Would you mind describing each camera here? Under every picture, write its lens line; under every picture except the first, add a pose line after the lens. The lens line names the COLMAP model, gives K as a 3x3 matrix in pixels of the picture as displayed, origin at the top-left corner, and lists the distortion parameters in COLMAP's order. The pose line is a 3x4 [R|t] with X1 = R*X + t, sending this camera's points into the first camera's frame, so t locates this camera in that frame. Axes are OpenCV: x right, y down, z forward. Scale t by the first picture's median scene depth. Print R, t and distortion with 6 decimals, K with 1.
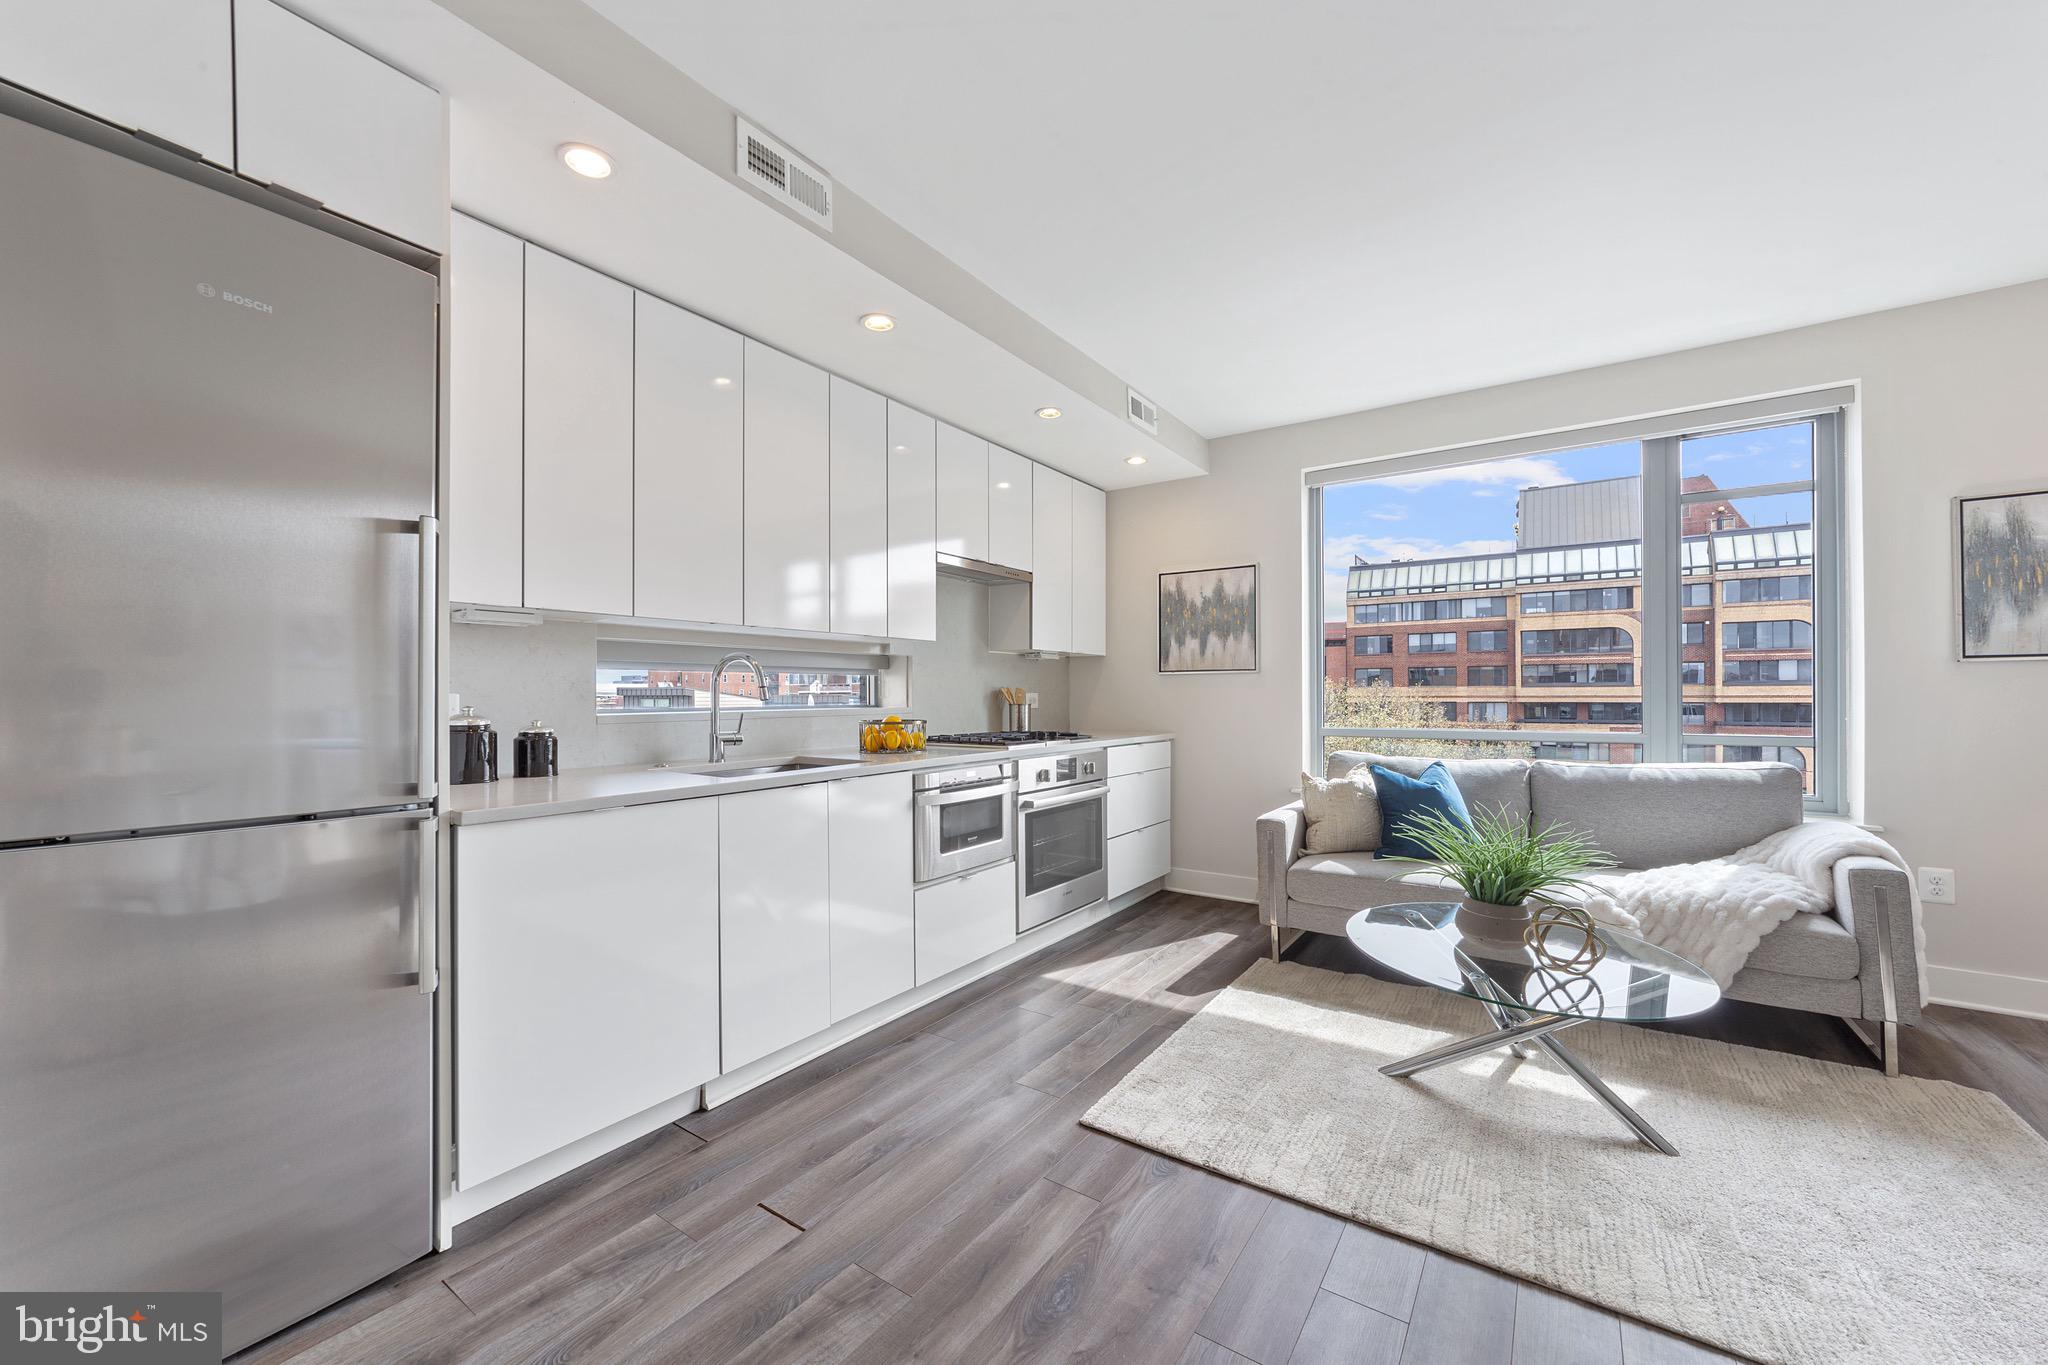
lens RADIAL K [[783.5, 0, 1035.1], [0, 783.5, 693.1], [0, 0, 1]] dist [-0.018370, 0.008764]
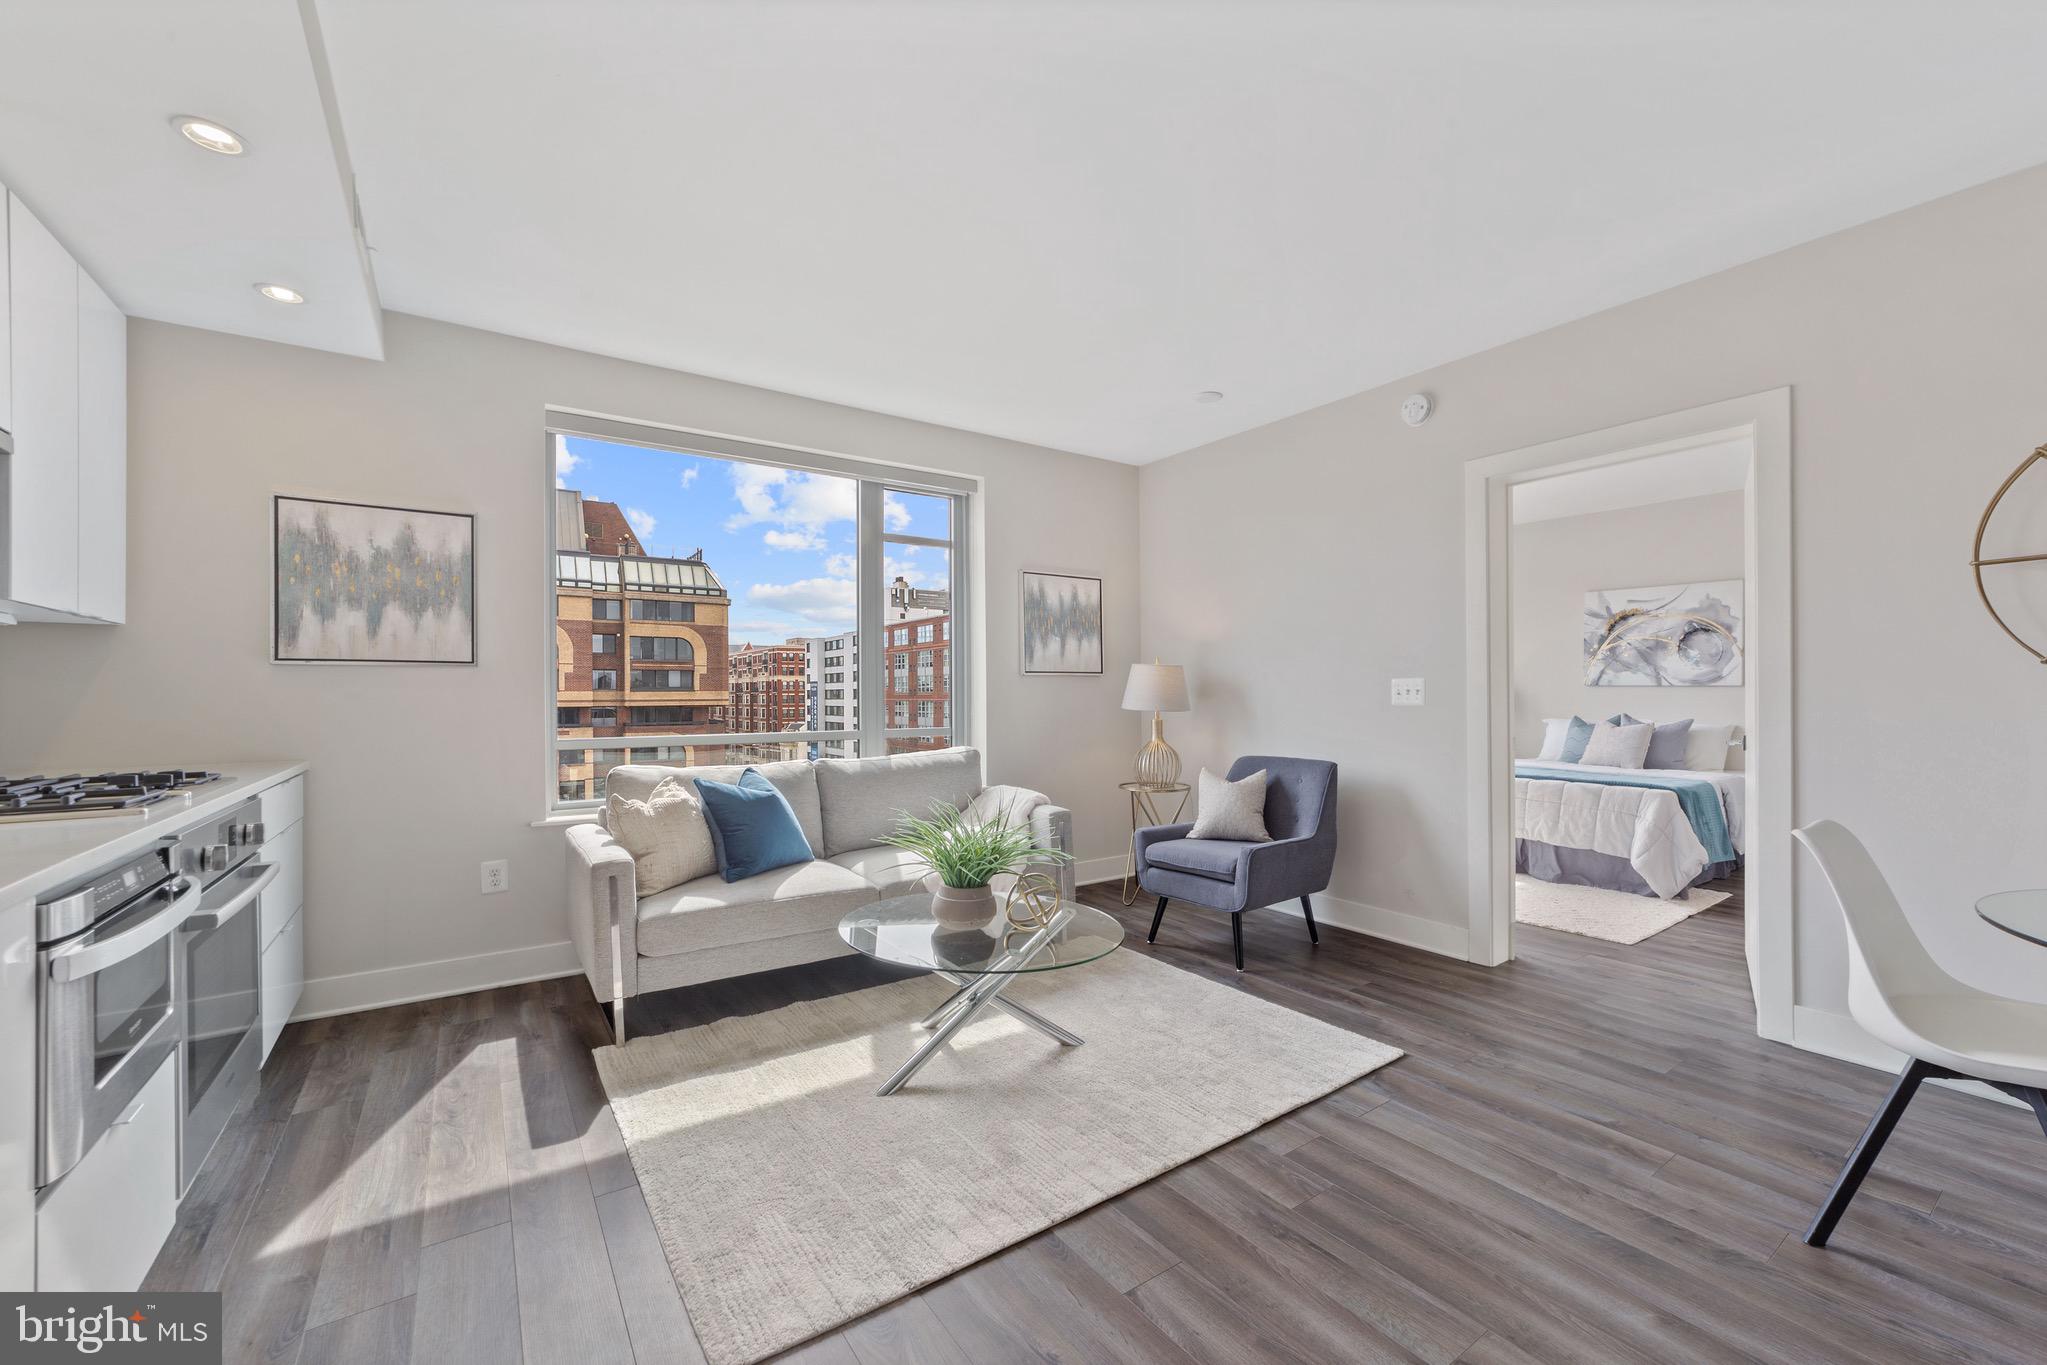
lens RADIAL K [[815.2, 0, 1032.6], [0, 815.2, 692.5], [0, 0, 1]] dist [-0.020025, 0.009322]
pose [[0.356249, 0.005144, 0.934377, -0.285716], [0.001201, 0.999982, -0.005963, 0.003012], [-0.934390, 0.003246, 0.356236, 0.331440]]
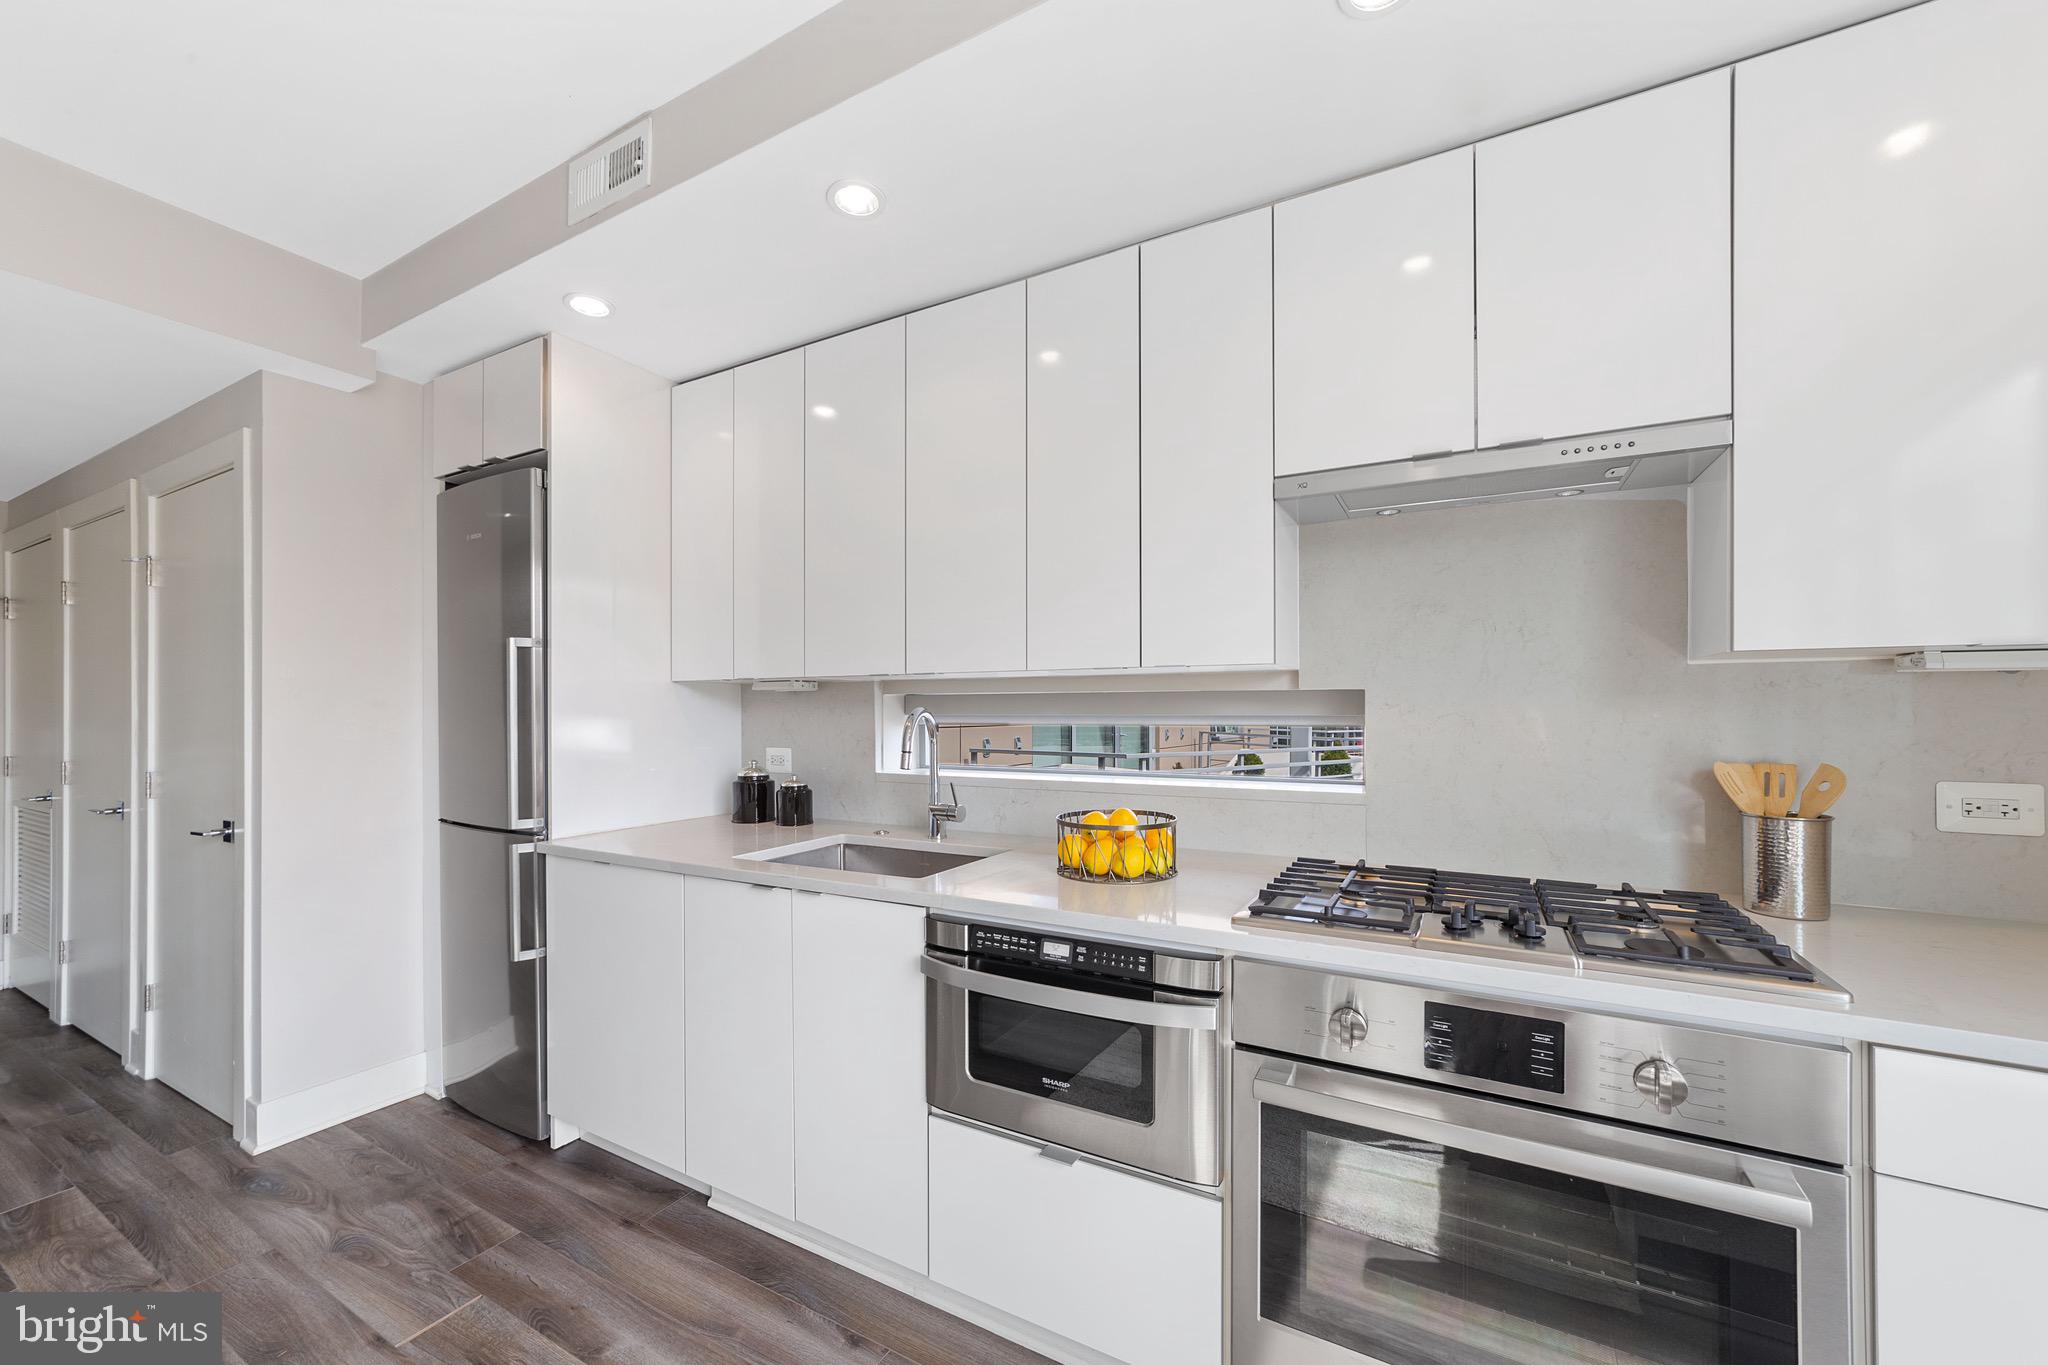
lens RADIAL K [[788.0, 0, 1034.8], [0, 788.0, 705.6], [0, 0, 1]] dist [-0.019565, 0.009294]
pose [[0.093183, -0.002586, -0.995646, 0.358337], [0.003736, 0.999990, -0.002248, -0.041662], [0.995642, -0.003510, 0.093191, 0.836646]]
